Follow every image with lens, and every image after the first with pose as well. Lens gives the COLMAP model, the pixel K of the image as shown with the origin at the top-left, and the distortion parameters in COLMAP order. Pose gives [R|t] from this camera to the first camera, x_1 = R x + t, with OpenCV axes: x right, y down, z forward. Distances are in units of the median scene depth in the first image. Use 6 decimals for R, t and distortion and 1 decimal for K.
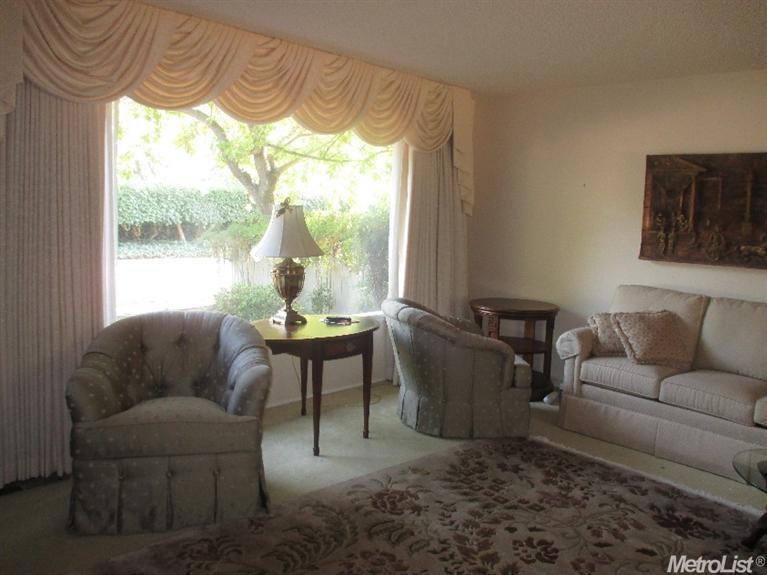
lens RADIAL K [[641.6, 0, 387.6], [0, 641.6, 274.3], [0, 0, 1]] dist [-0.023476, -0.001070]
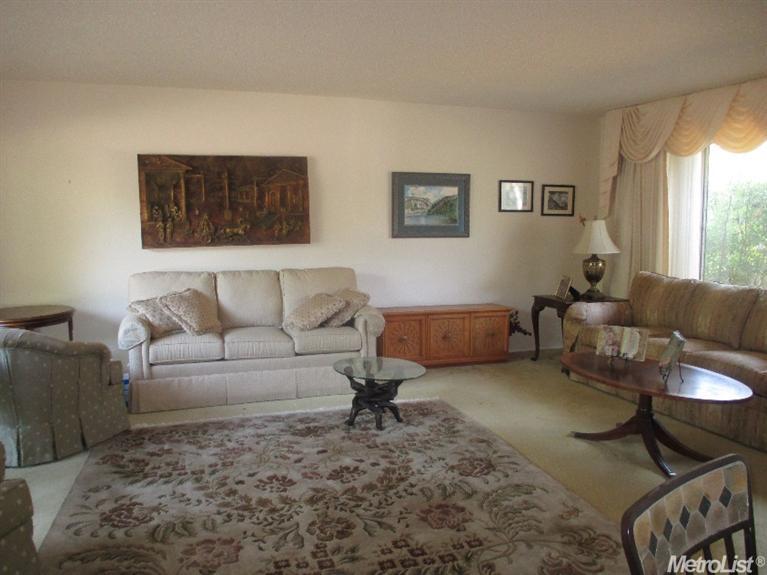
lens RADIAL K [[641.6, 0, 387.6], [0, 641.6, 274.3], [0, 0, 1]] dist [-0.023476, -0.001070]
pose [[0.444676, -0.133941, 0.885620, -0.463881], [0.120622, 0.988704, 0.088966, -0.031351], [-0.887532, 0.067264, 0.455809, 0.145872]]
